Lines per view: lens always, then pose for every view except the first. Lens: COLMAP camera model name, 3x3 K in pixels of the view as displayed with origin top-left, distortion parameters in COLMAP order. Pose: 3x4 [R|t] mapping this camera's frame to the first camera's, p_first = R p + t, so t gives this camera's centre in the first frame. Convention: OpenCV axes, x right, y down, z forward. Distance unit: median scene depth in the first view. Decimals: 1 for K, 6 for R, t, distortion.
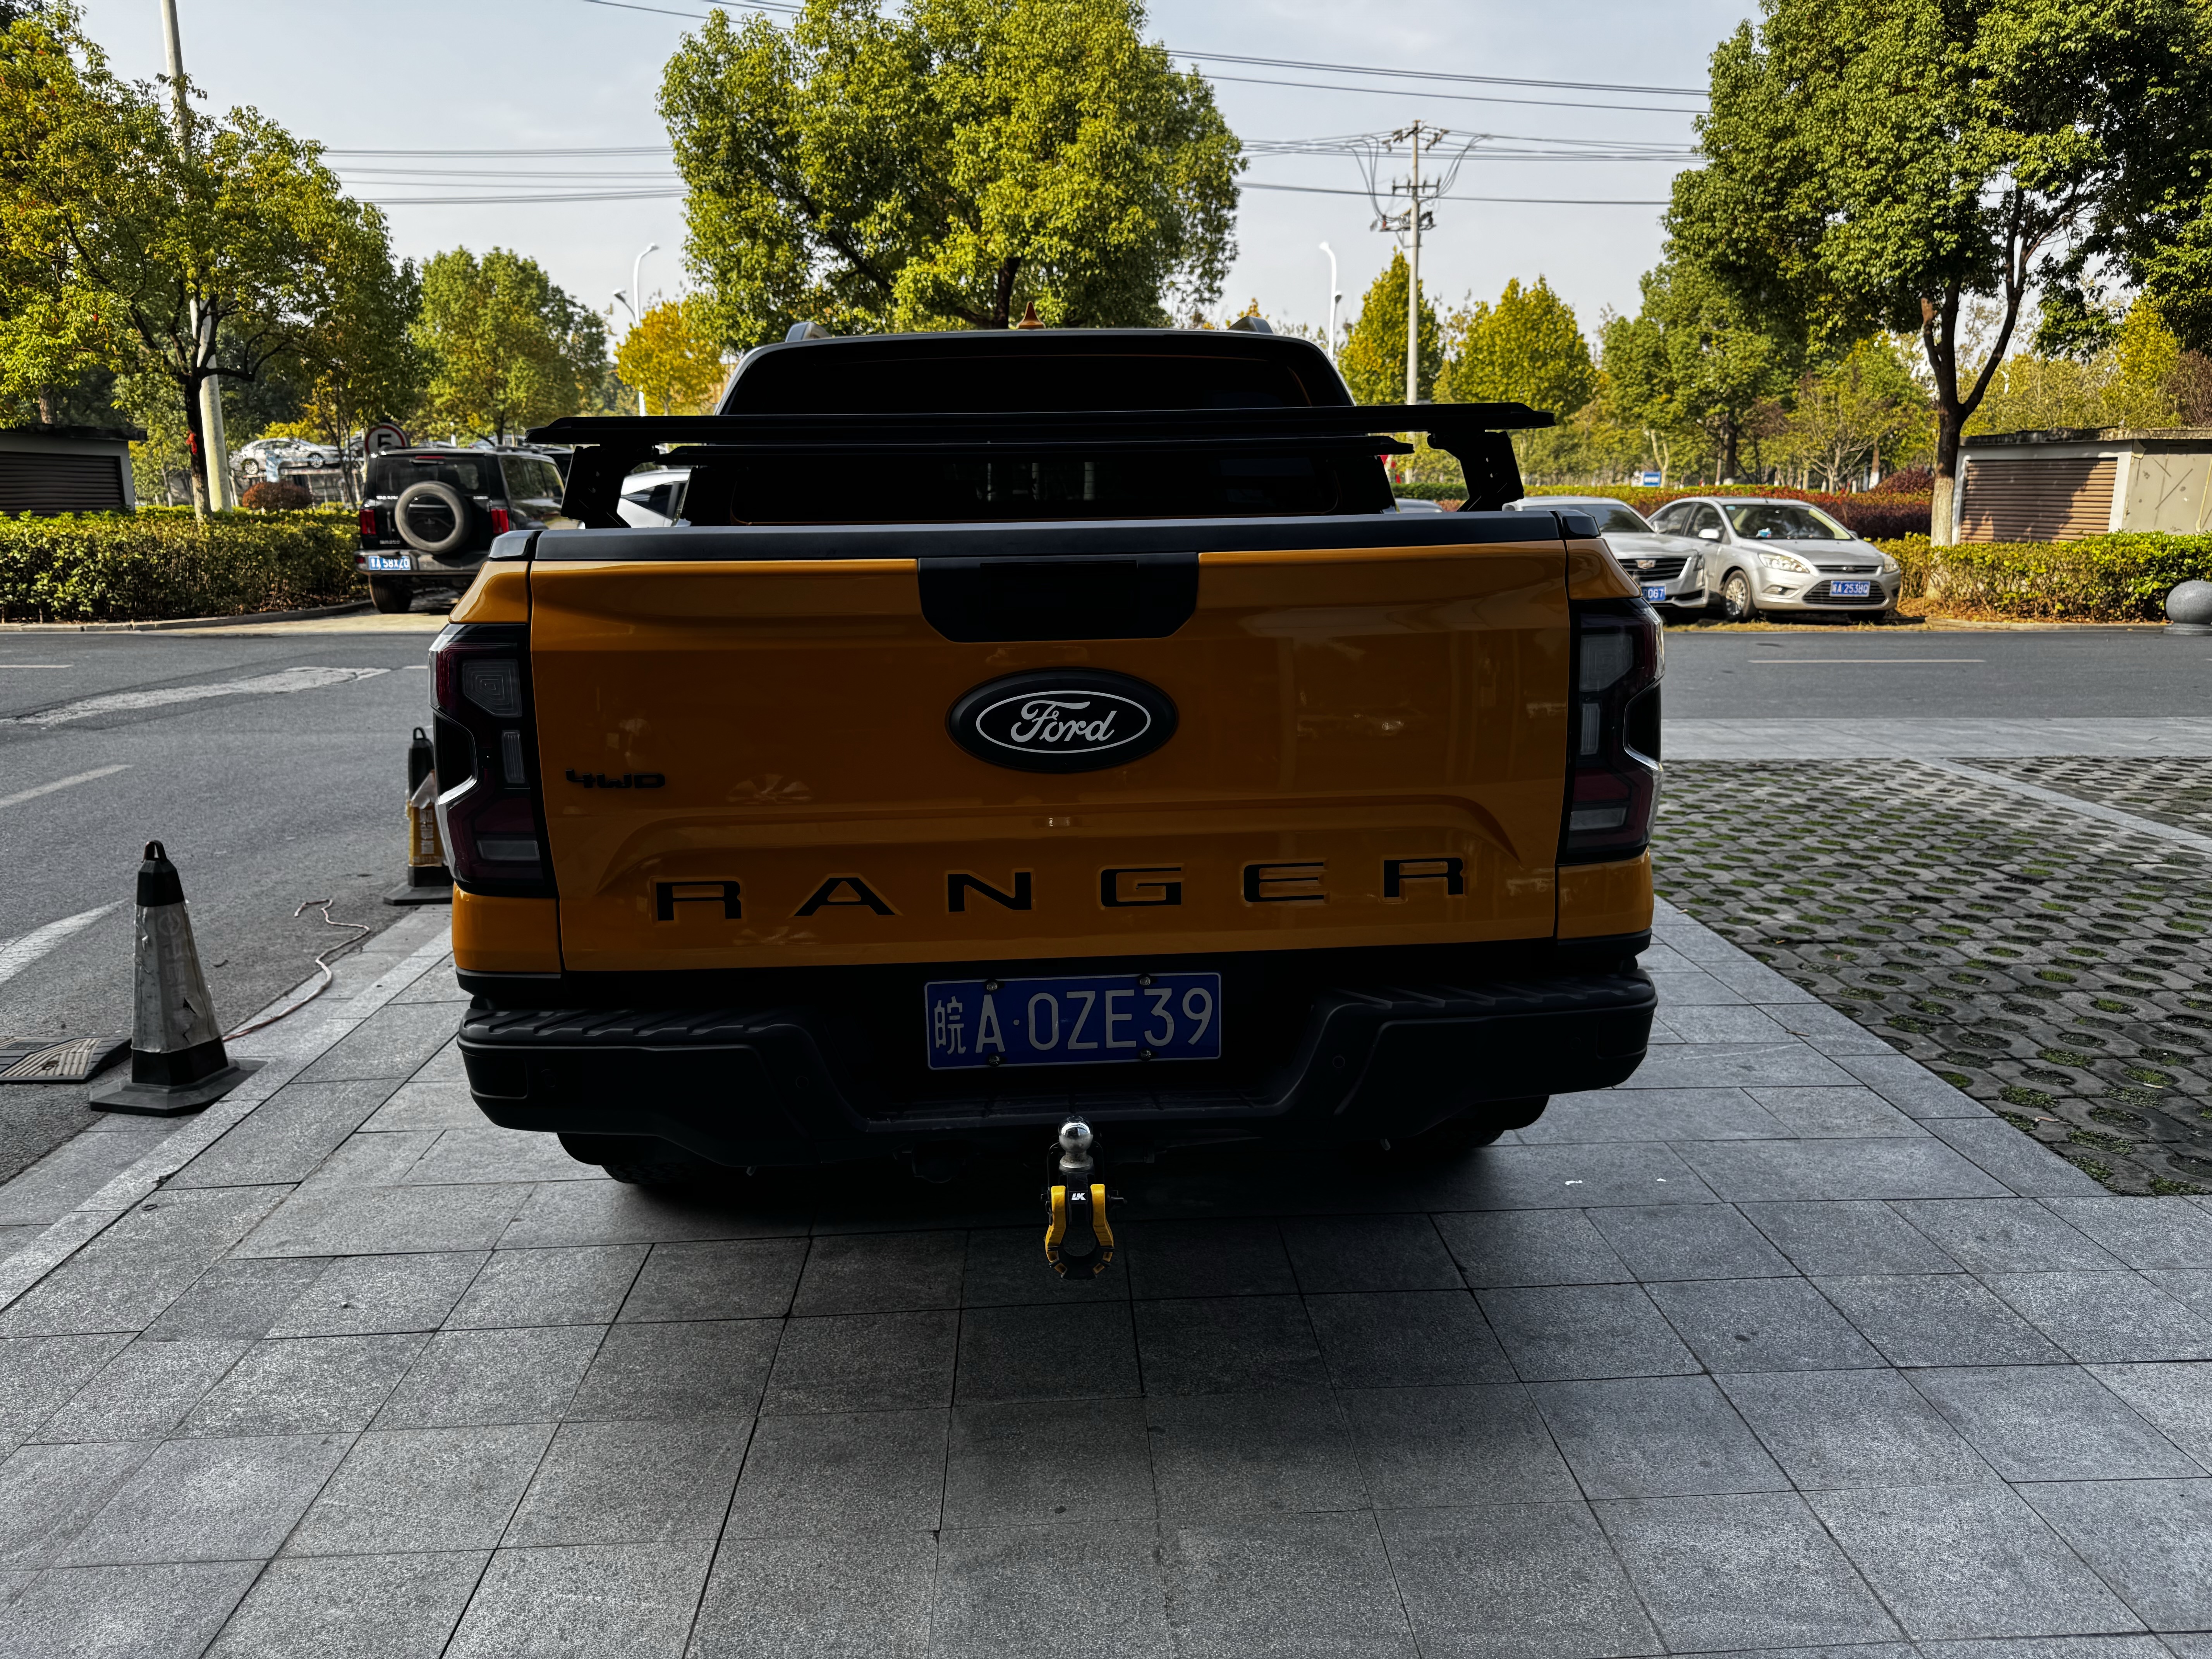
lens RADIAL K [[1572.5, 0, 1107.8], [0, 1572.5, 982.2], [0, 0, 1]] dist [0.031276, -0.033186]
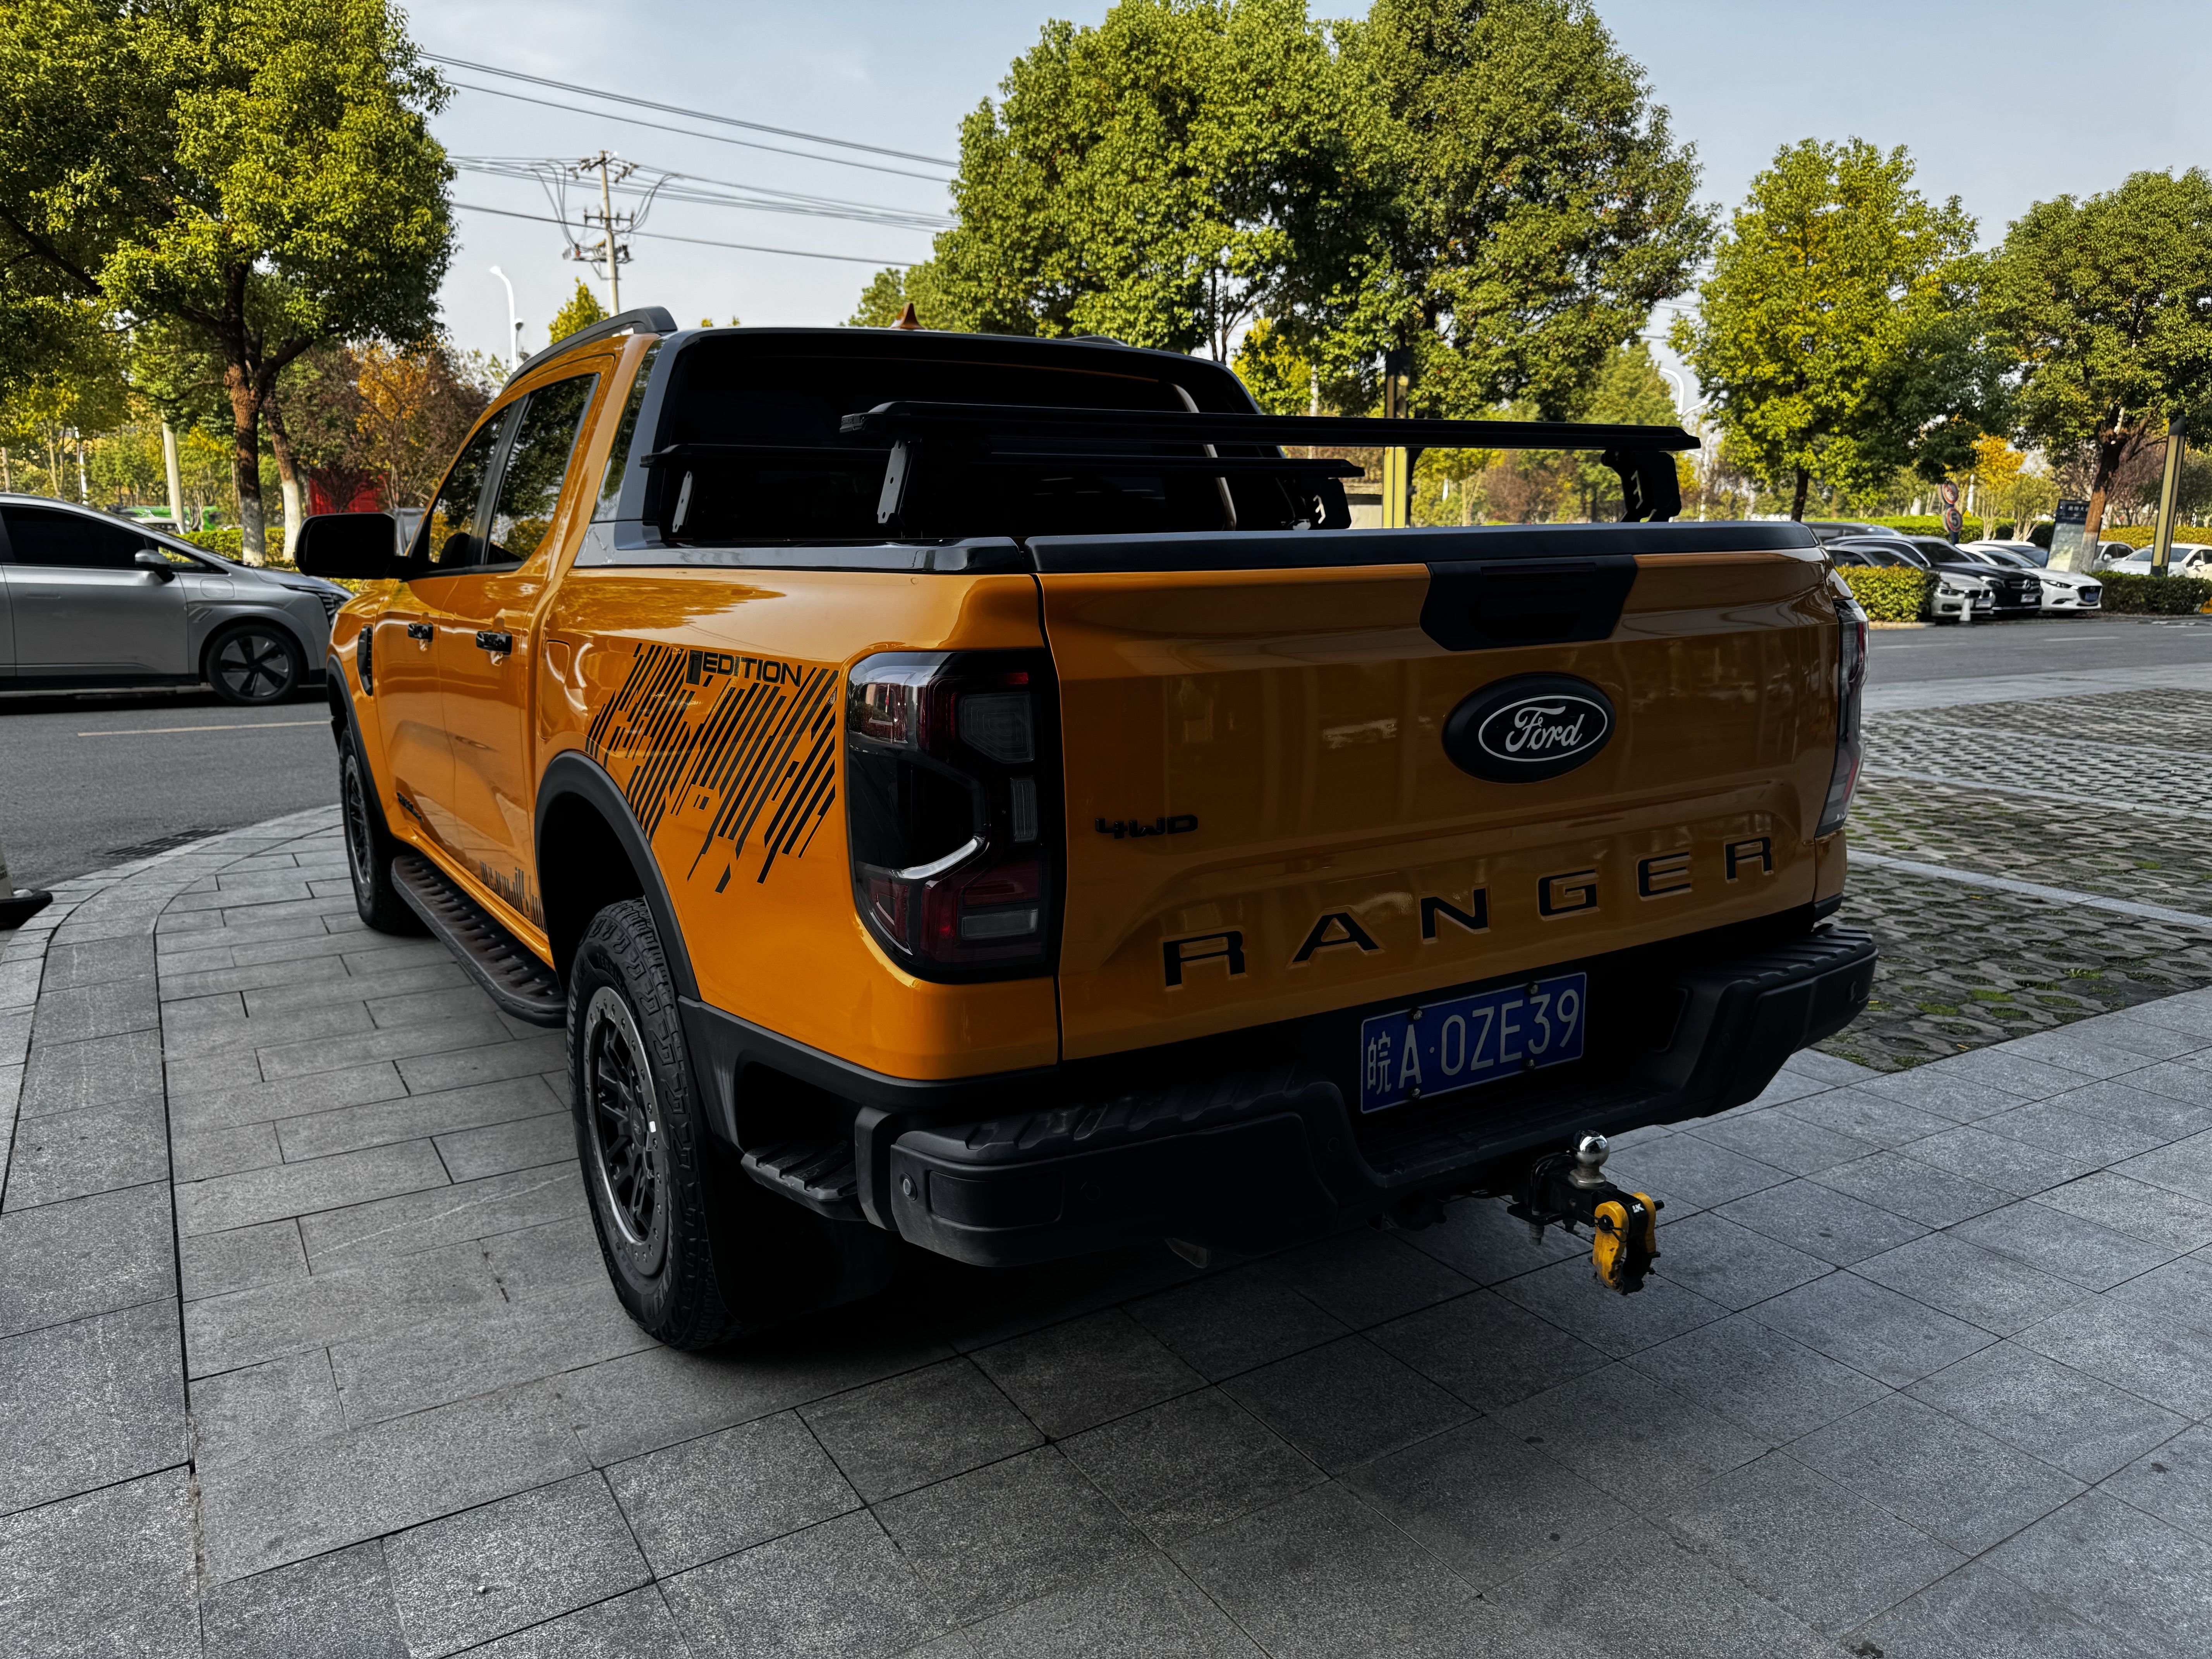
lens RADIAL K [[1572.5, 0, 1107.8], [0, 1572.5, 982.2], [0, 0, 1]] dist [0.031276, -0.033186]
pose [[0.868706, -0.128117, 0.478472, -0.132203], [0.139675, 0.990130, 0.011529, -0.010351], [-0.475226, 0.056815, 0.878027, 0.049228]]
